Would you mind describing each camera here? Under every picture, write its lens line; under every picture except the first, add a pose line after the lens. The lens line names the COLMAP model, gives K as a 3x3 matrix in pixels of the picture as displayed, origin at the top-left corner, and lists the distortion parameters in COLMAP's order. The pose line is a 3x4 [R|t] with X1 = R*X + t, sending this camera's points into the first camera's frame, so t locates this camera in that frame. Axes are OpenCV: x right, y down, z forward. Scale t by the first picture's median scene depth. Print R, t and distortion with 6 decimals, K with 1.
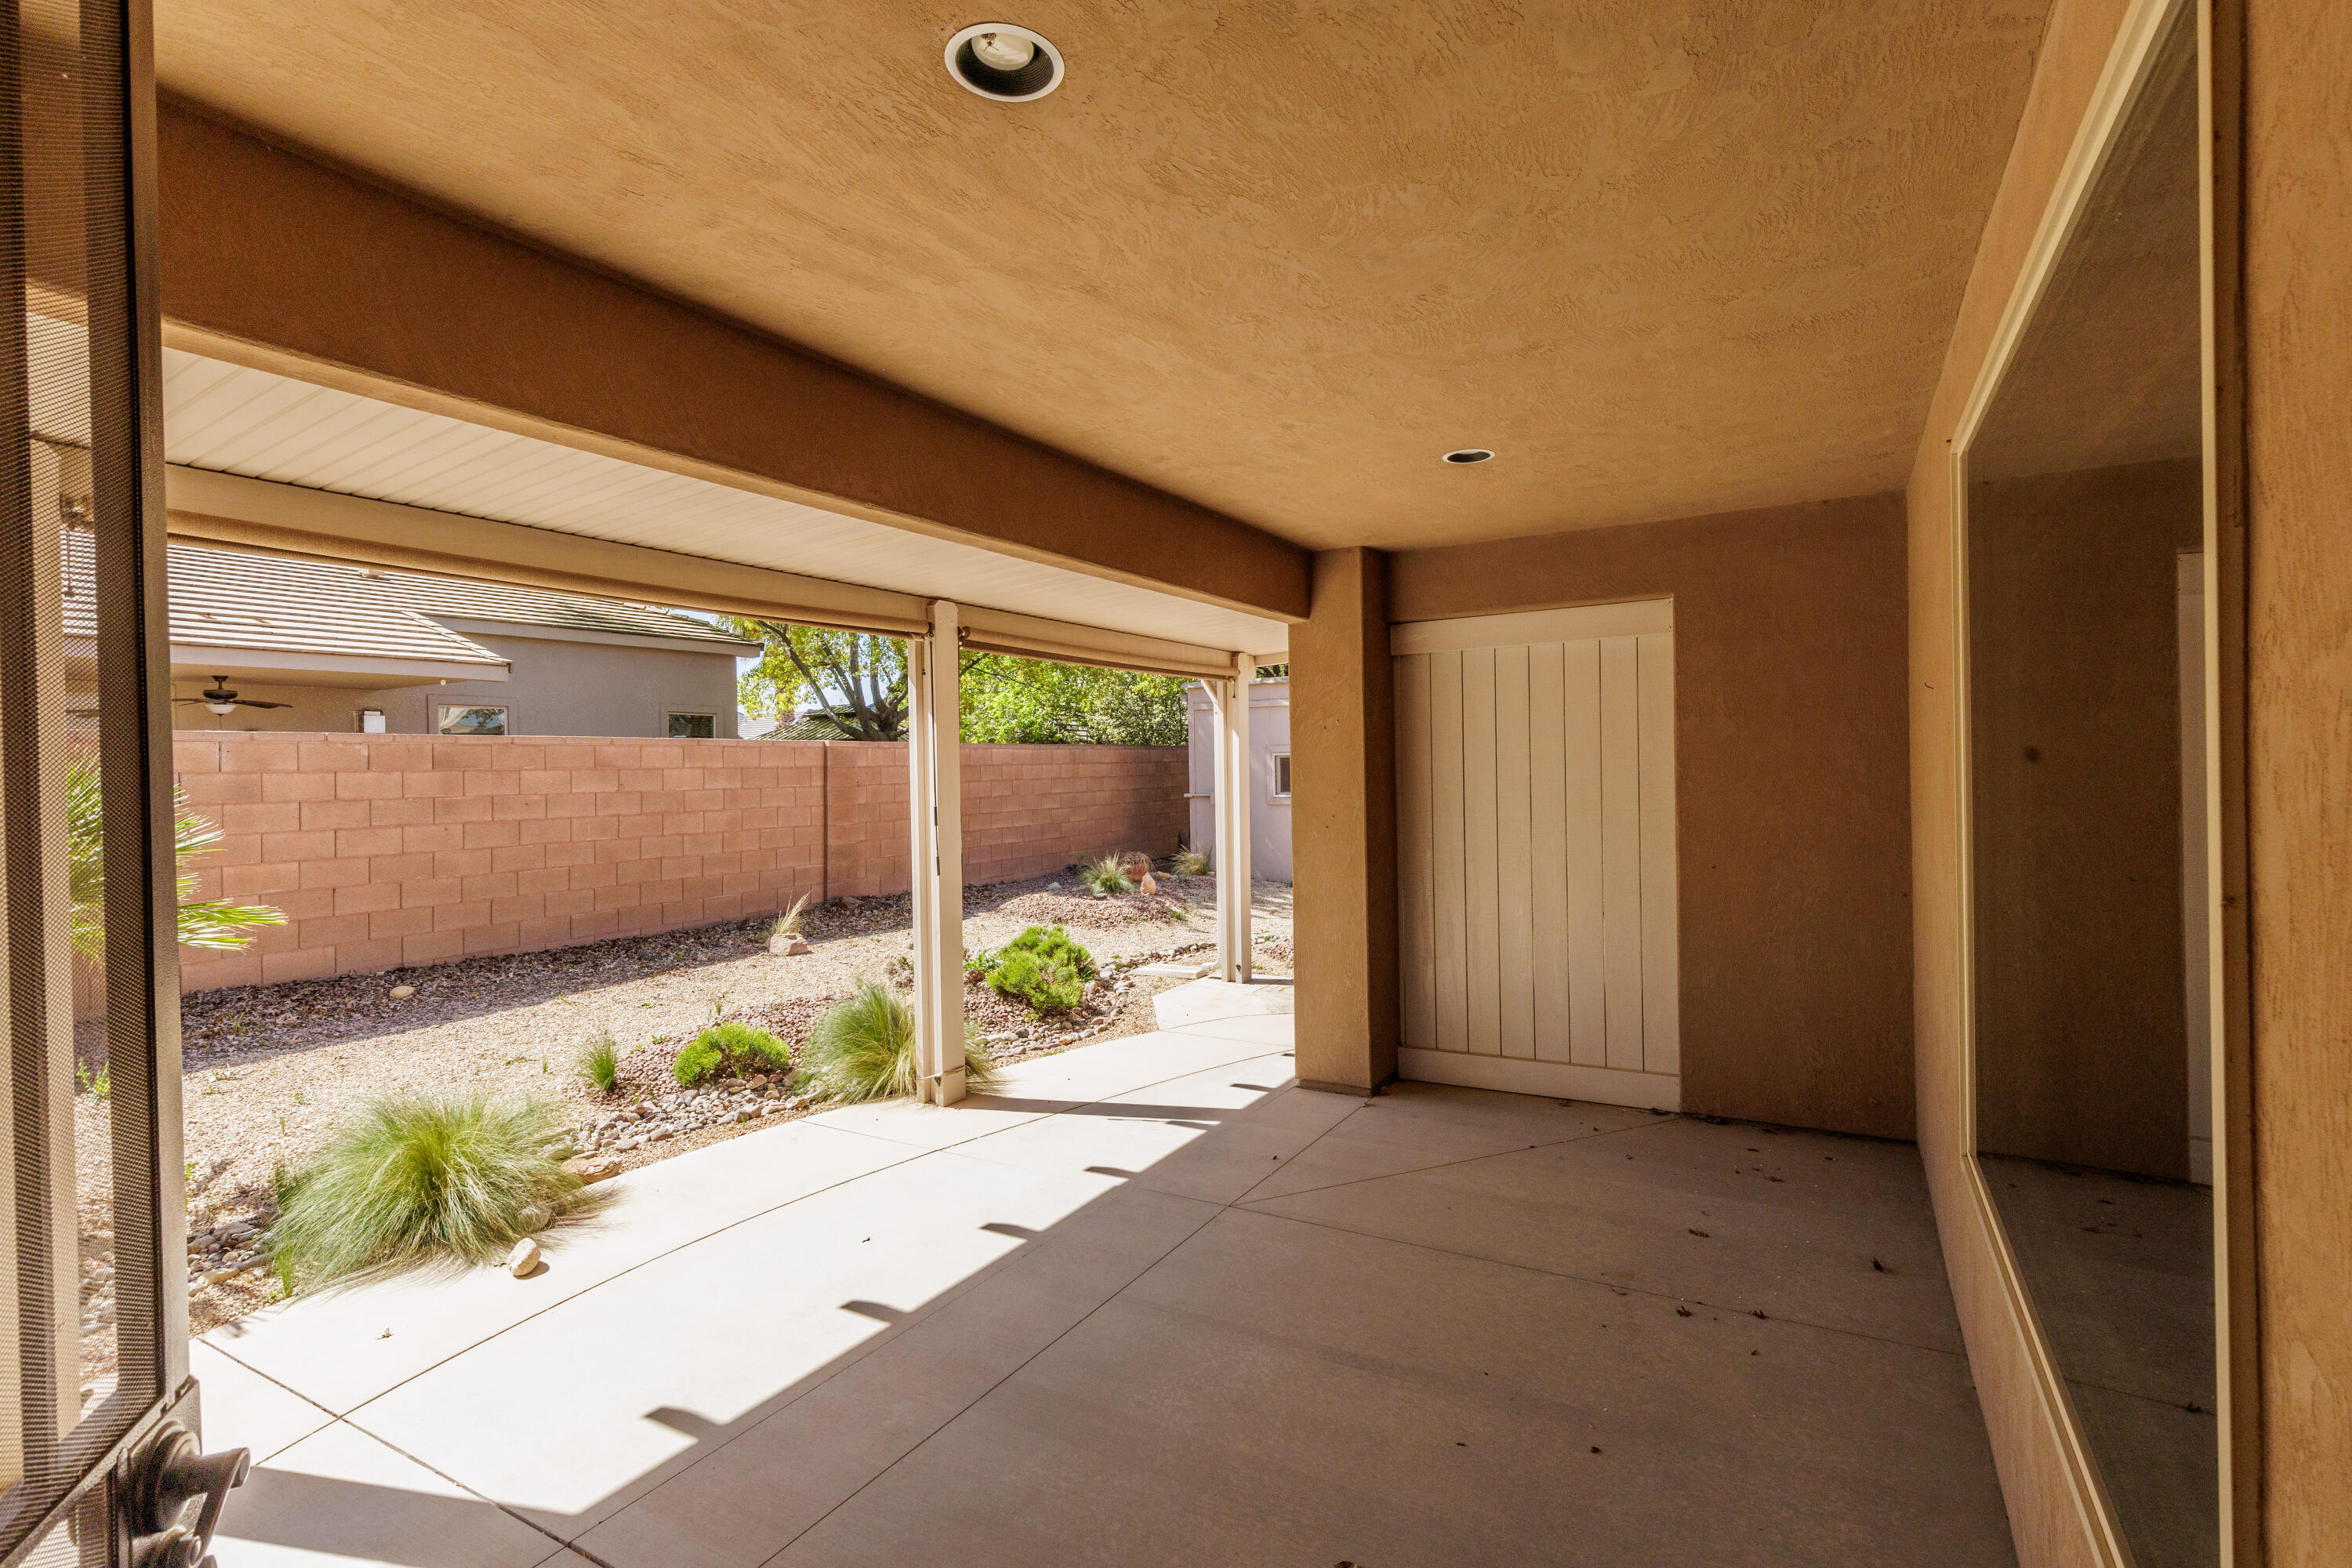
lens RADIAL K [[1068.7, 0, 1185.0], [0, 1068.7, 780.6], [0, 0, 1]] dist [0.009068, -0.000212]
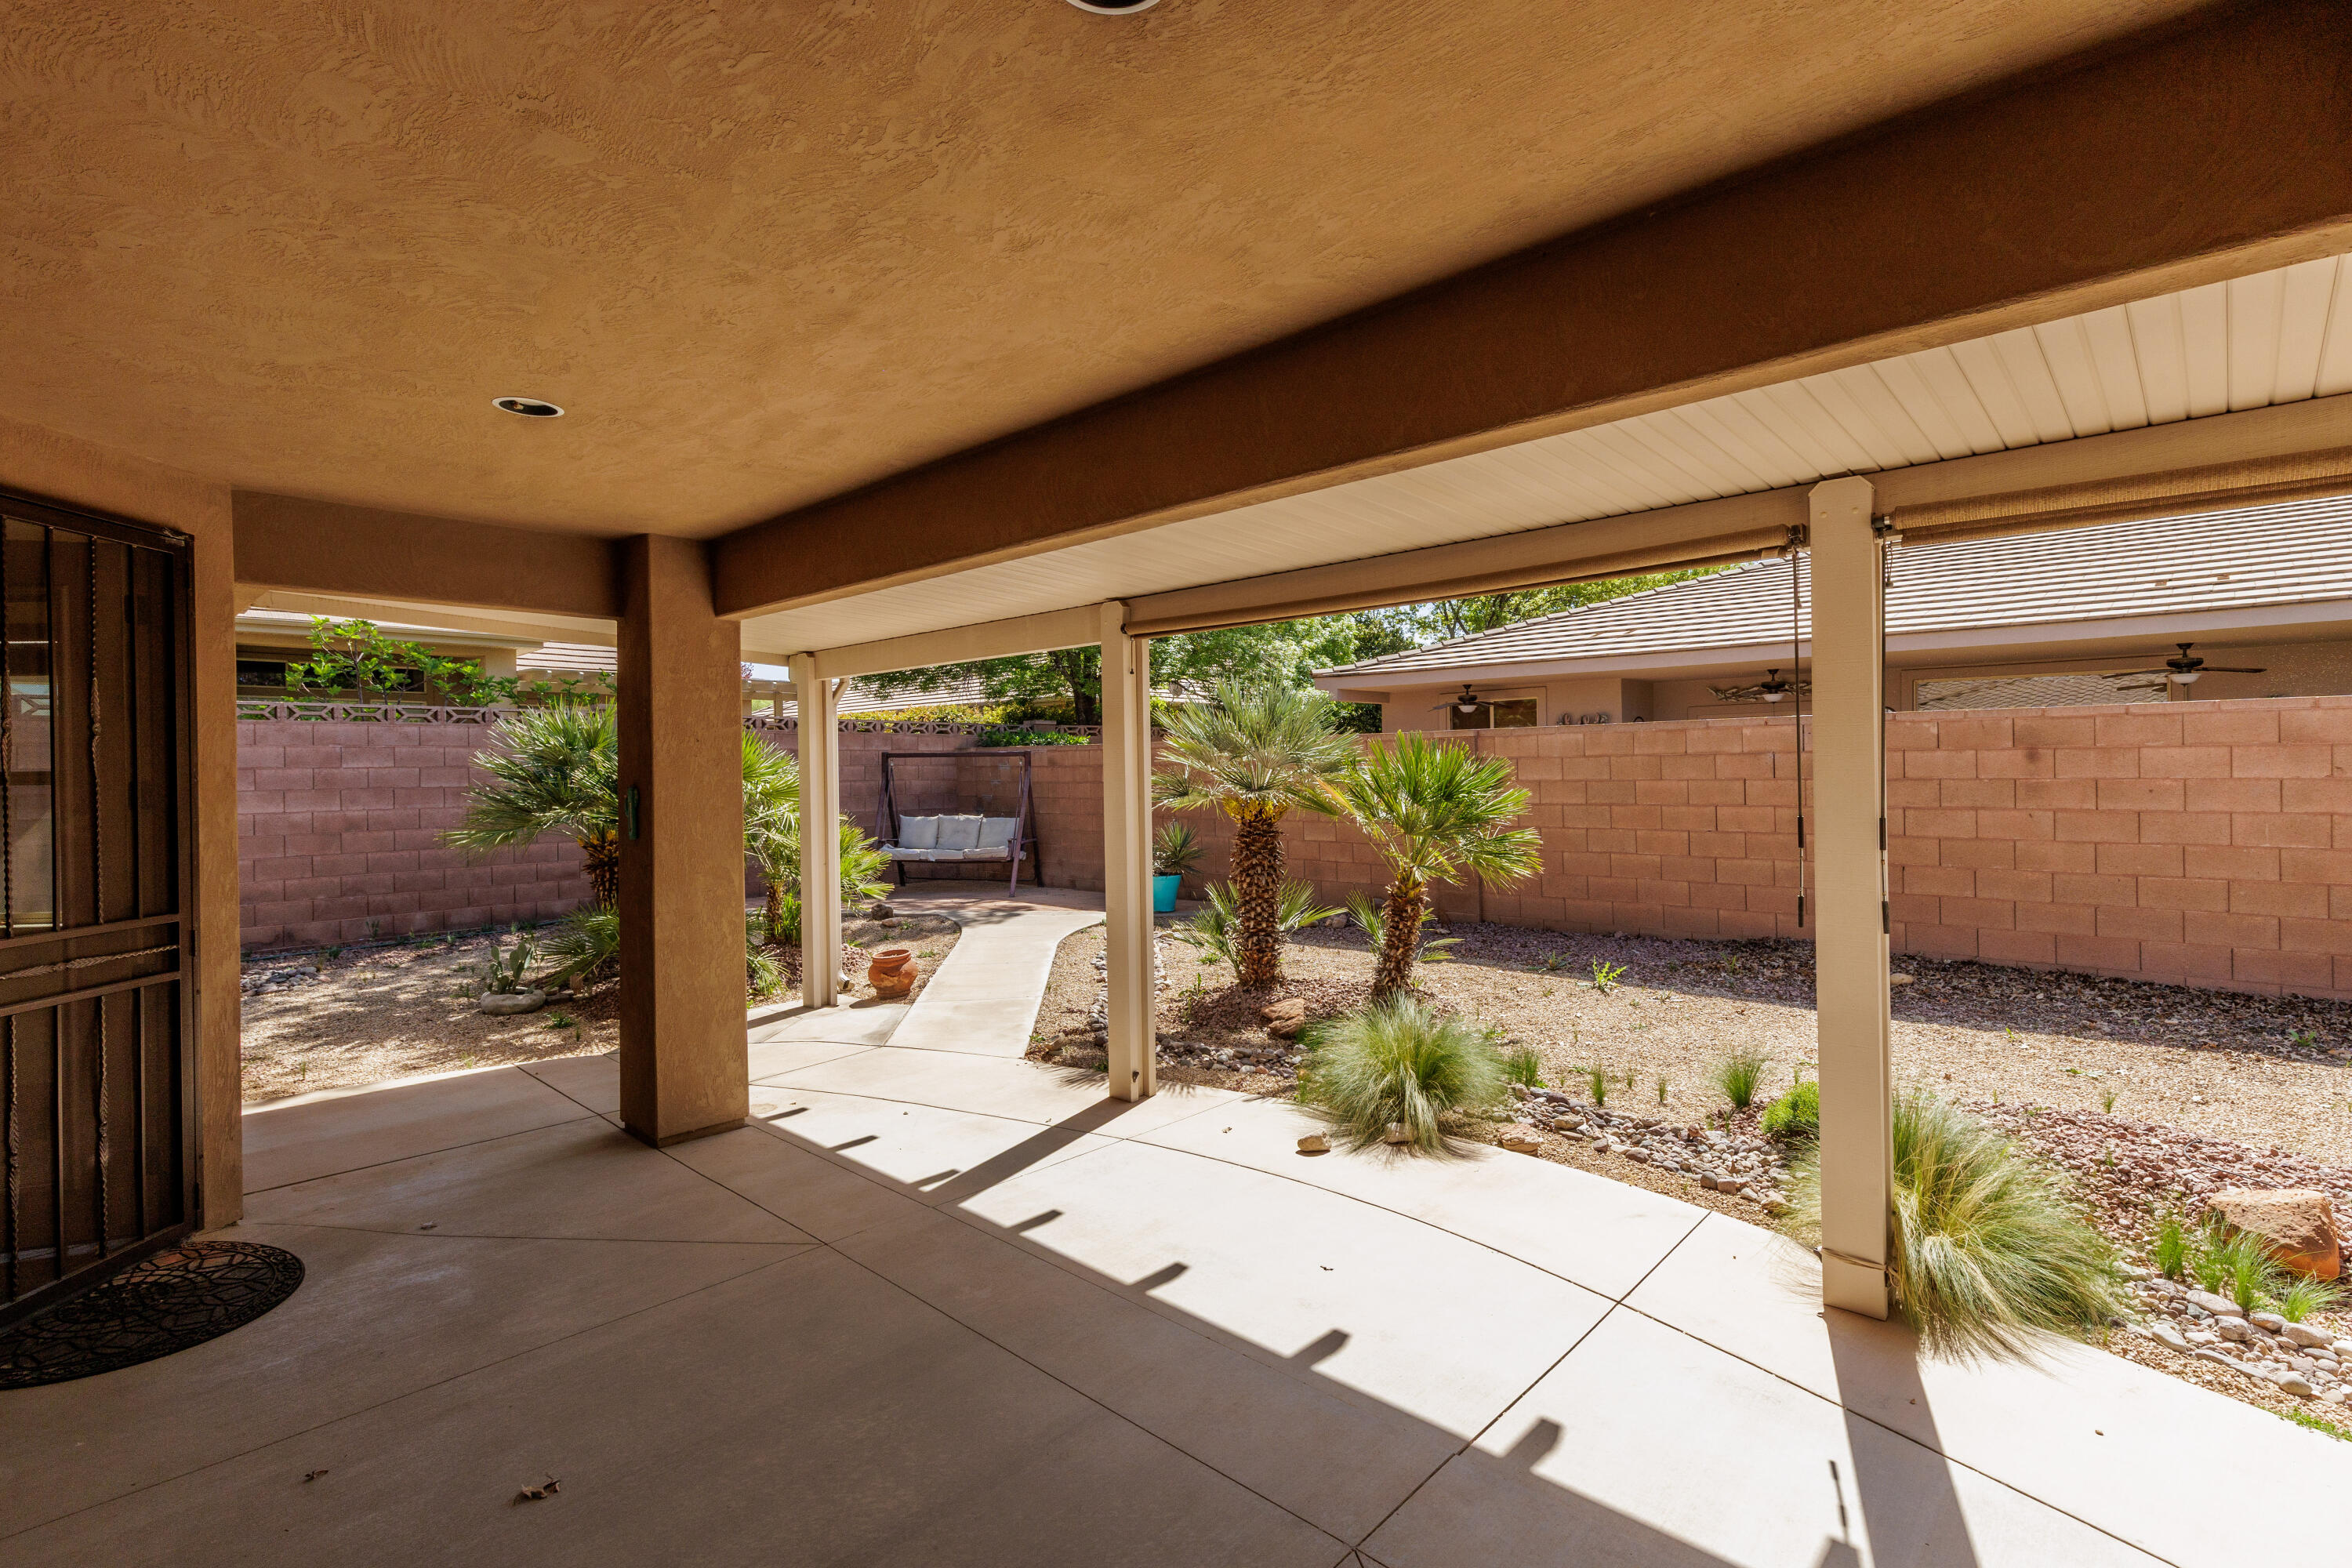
lens RADIAL K [[1068.7, 0, 1206.1], [0, 1068.7, 766.8], [0, 0, 1]] dist [0.009068, -0.000212]
pose [[-0.202348, 0.017716, -0.979153, 0.452225], [0.001292, 0.999840, 0.017823, -0.016041], [0.979313, 0.002342, -0.202339, 0.785398]]
